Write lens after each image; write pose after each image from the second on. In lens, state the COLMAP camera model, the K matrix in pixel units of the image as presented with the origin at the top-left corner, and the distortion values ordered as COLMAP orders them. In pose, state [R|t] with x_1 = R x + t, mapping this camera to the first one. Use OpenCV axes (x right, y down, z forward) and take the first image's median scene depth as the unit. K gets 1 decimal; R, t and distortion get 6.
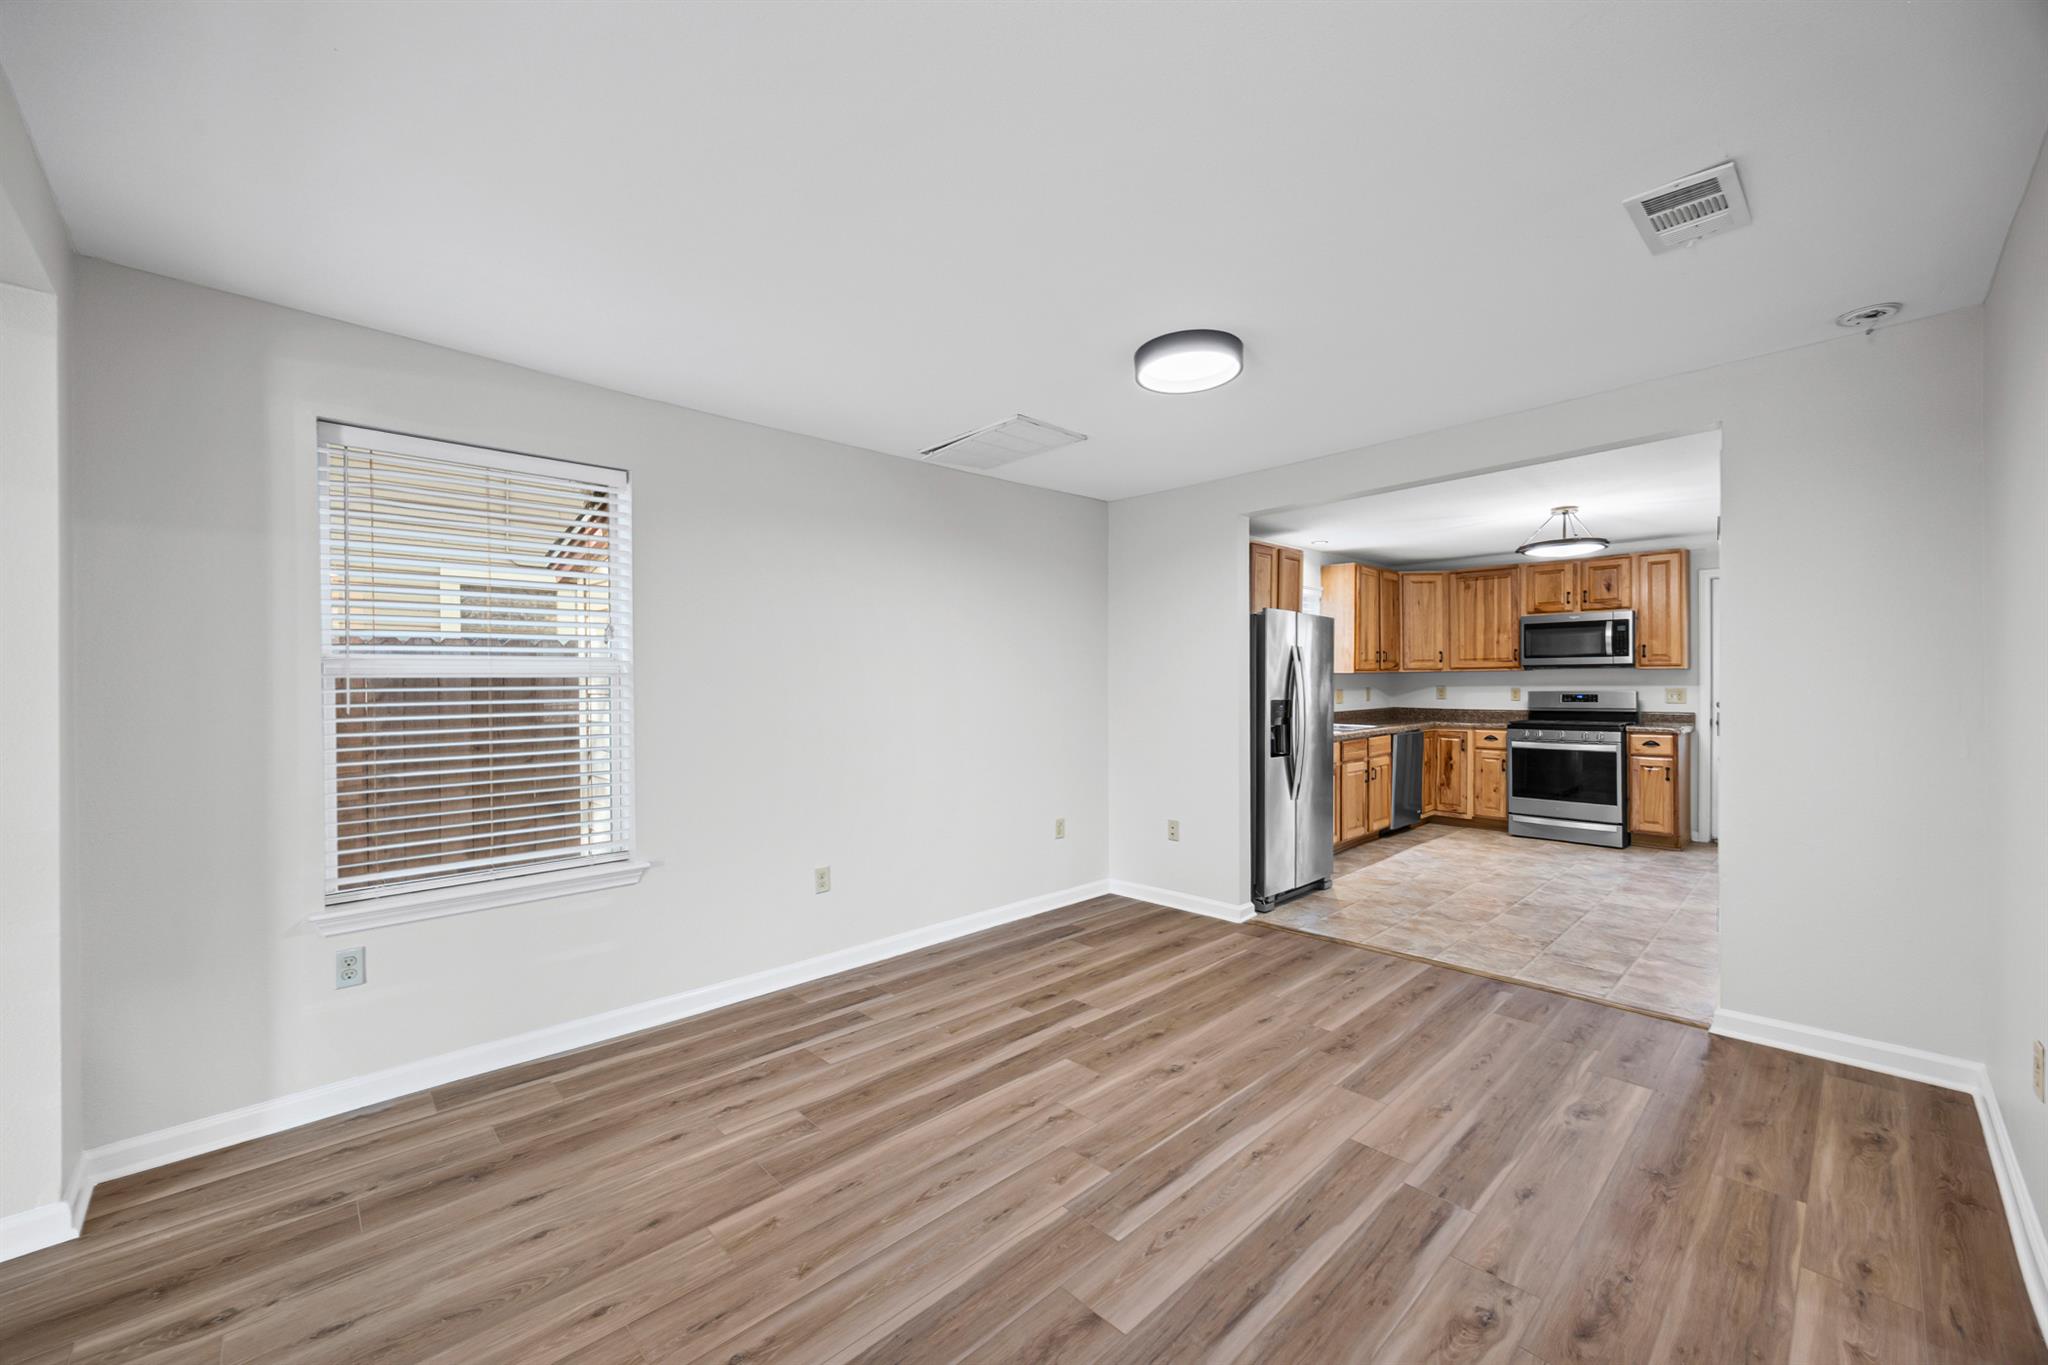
lens RADIAL K [[798.8, 0, 1032.1], [0, 798.8, 684.6], [0, 0, 1]] dist [-0.001103, 0.000354]
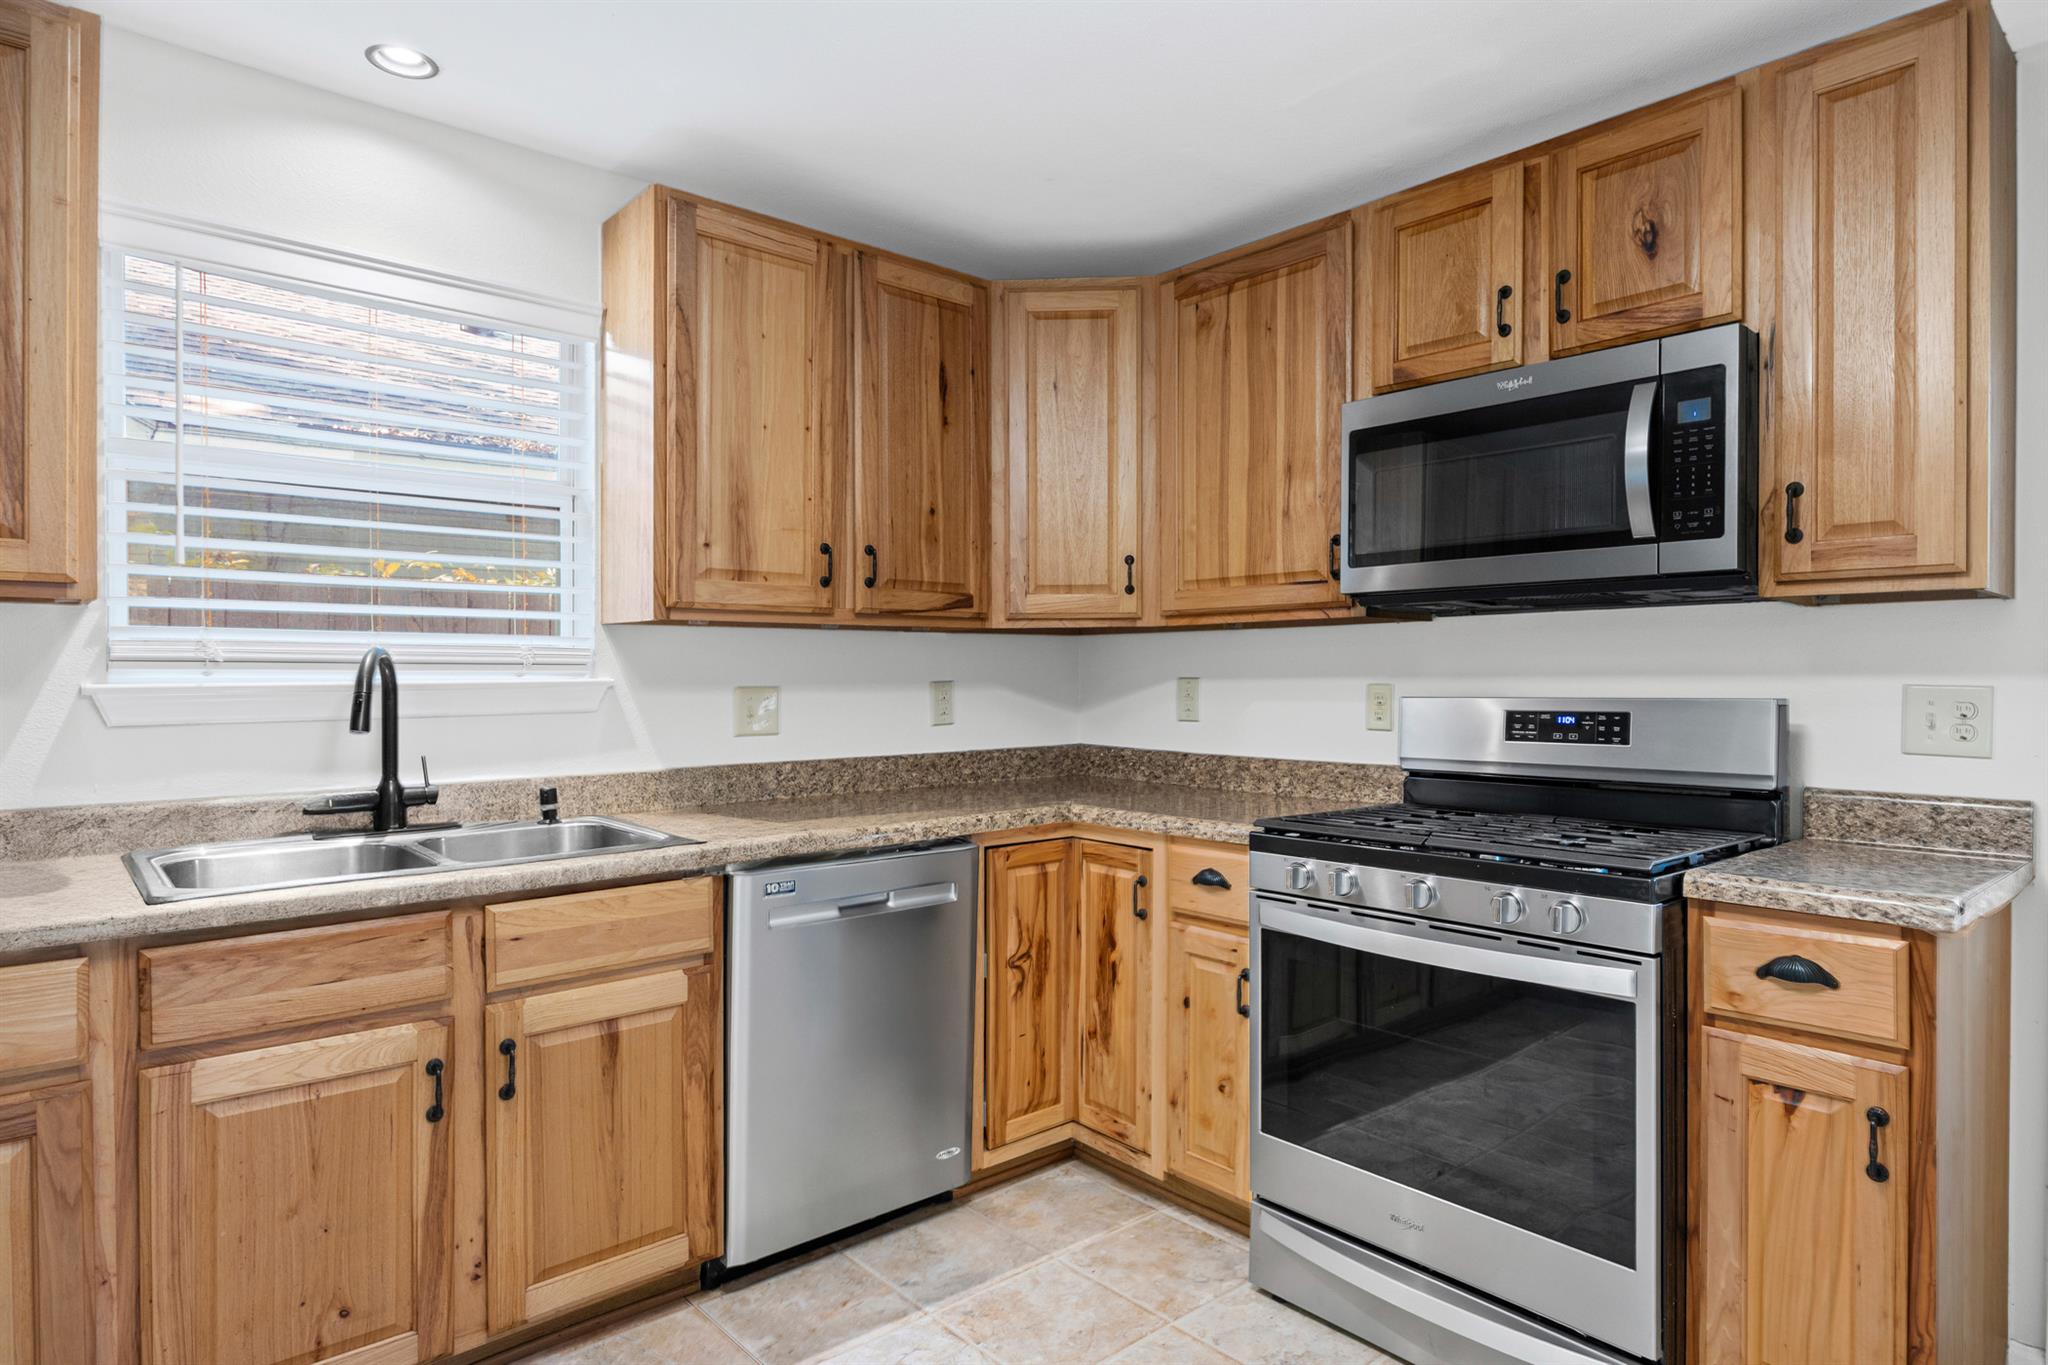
lens RADIAL K [[1134.4, 0, 1038.5], [0, 1134.4, 679.8], [0, 0, 1]] dist [-0.000979, 0.001221]
pose [[0.998822, 0.006714, -0.048058, 0.589452], [-0.006785, 0.999976, -0.001307, 0.004547], [0.048048, 0.001632, 0.998844, 0.698794]]
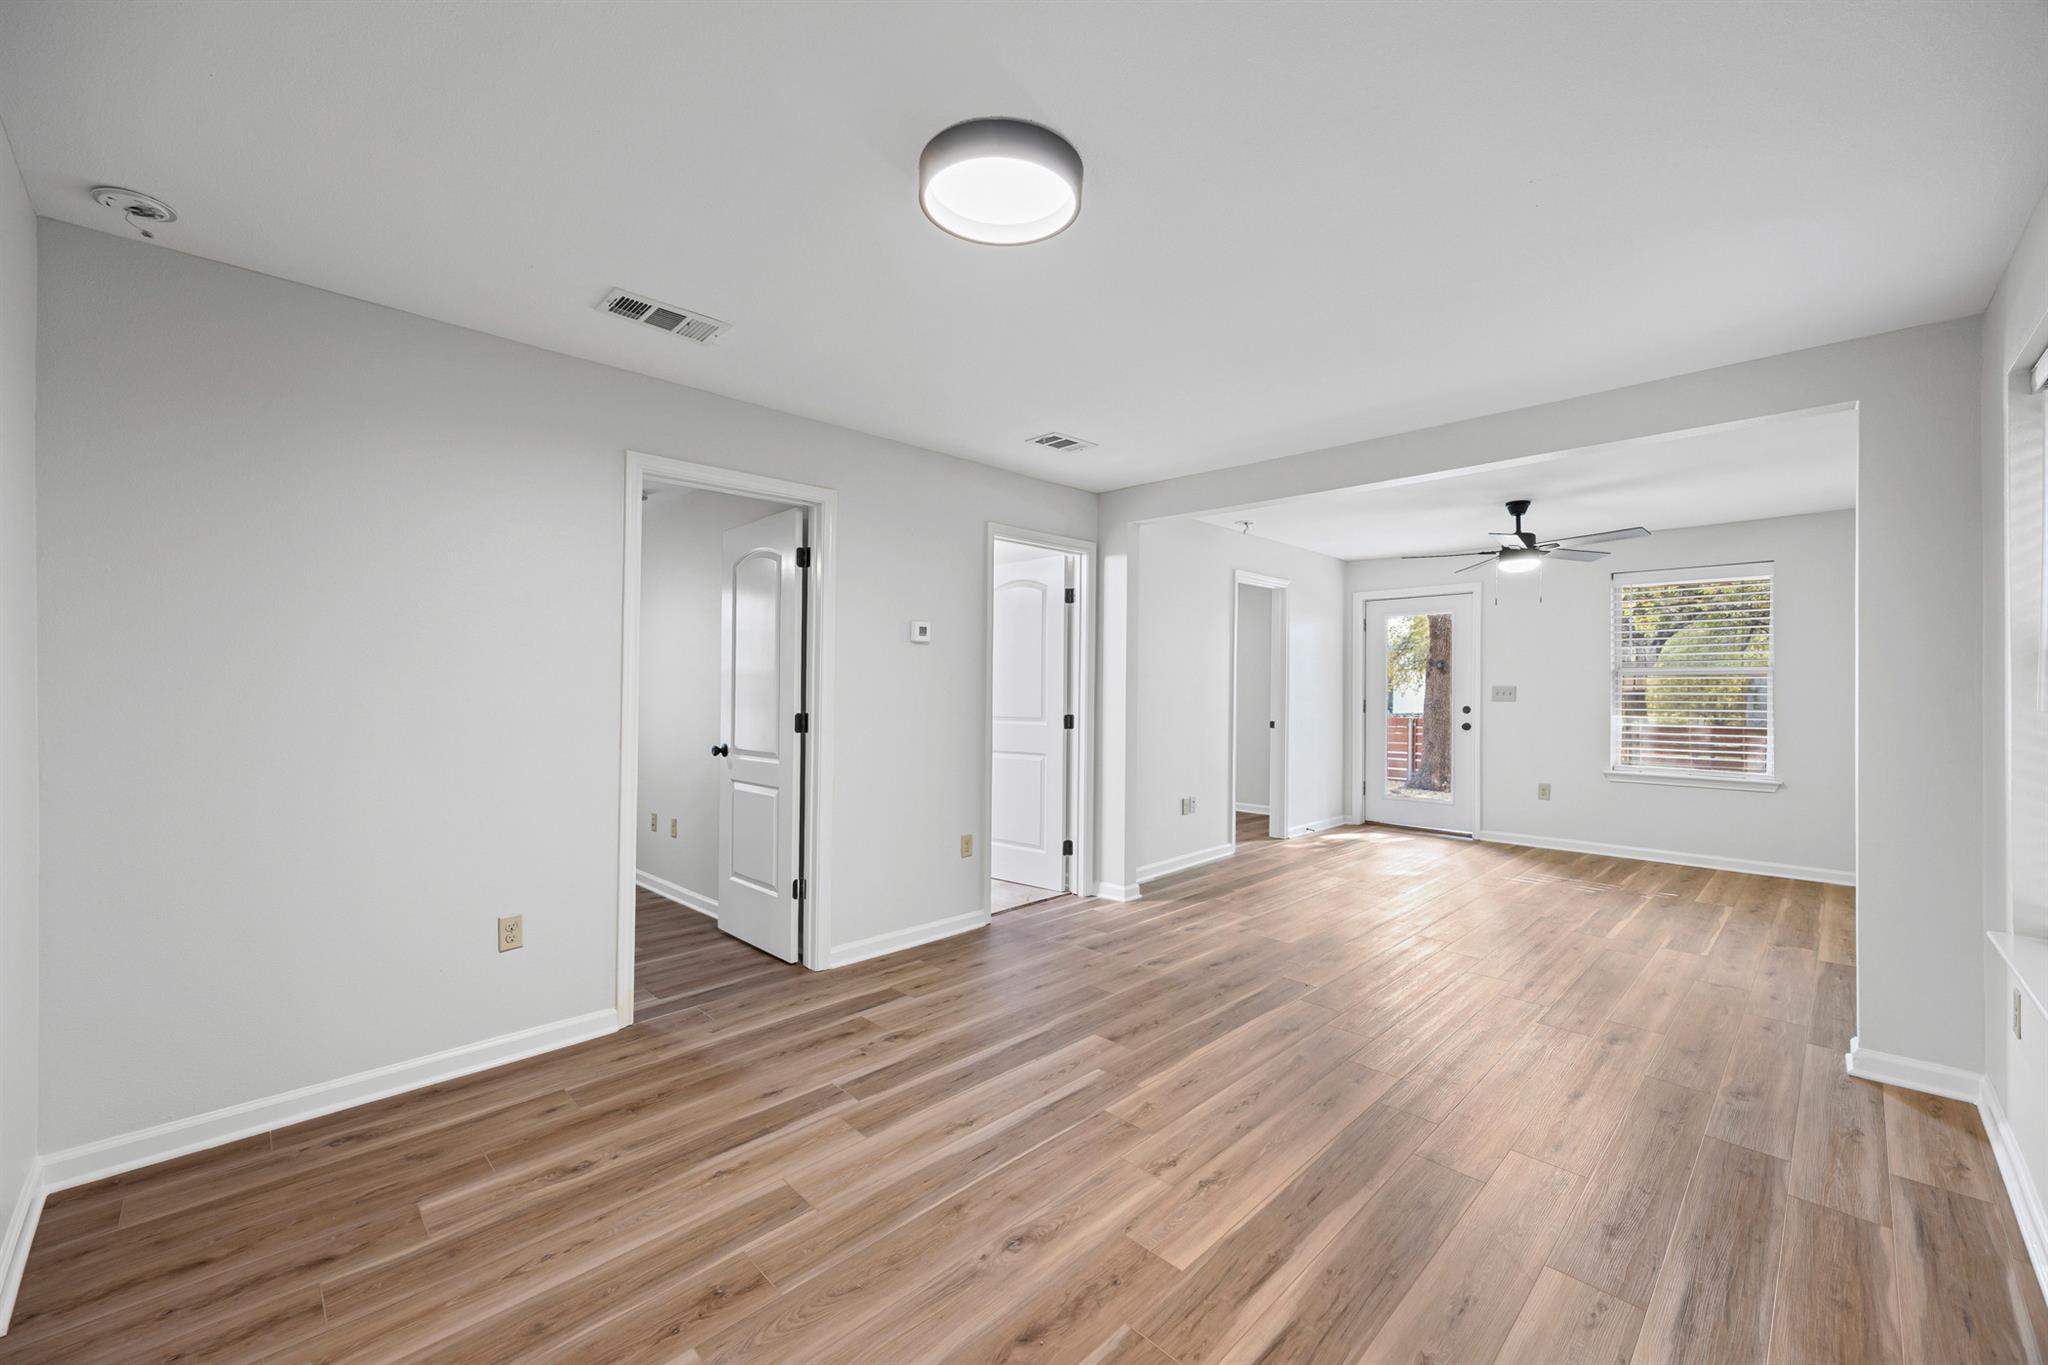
lens RADIAL K [[798.8, 0, 1014.5], [0, 798.8, 680.3], [0, 0, 1]] dist [-0.001103, 0.000354]
pose [[-0.999959, 0.007294, -0.005440, 0.078953], [0.007325, 0.999957, -0.005668, 0.001041], [0.005398, -0.005707, -0.999969, 0.735696]]
